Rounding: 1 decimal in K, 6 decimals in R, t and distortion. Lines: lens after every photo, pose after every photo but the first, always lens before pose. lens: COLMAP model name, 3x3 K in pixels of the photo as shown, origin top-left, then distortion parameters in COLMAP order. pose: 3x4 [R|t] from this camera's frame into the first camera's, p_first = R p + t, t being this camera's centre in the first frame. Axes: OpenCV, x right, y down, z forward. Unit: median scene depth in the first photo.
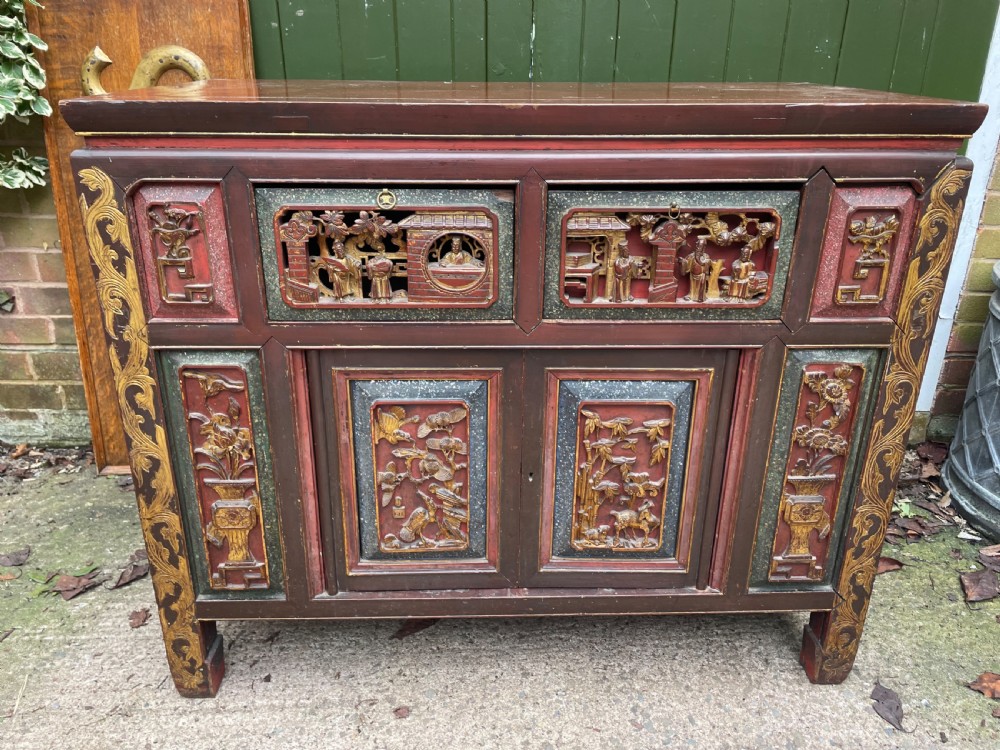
lens RADIAL K [[763.7, 0, 500.2], [0, 763.7, 366.5], [0, 0, 1]] dist [0.086214, -0.120625]
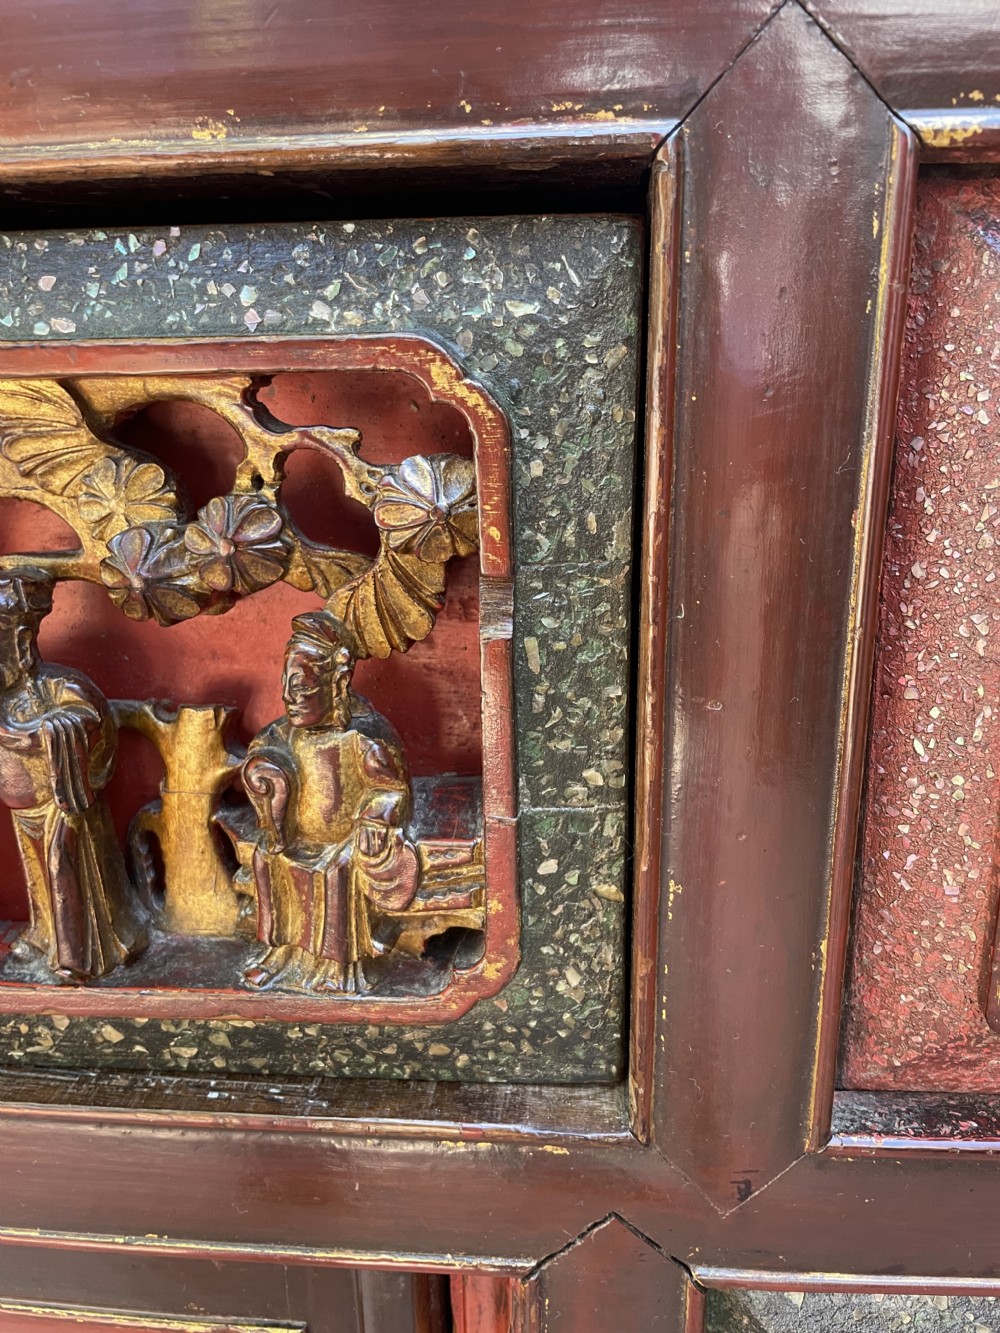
lens RADIAL K [[1018.1, 0, 499.6], [0, 1018.1, 653.4], [0, 0, 1]] dist [0.086214, -0.120625]
pose [[0.993012, 0.003041, -0.117975, 0.335948], [-0.016680, 0.993249, -0.114795, -0.116901], [0.116829, 0.115961, 0.986359, 0.731807]]
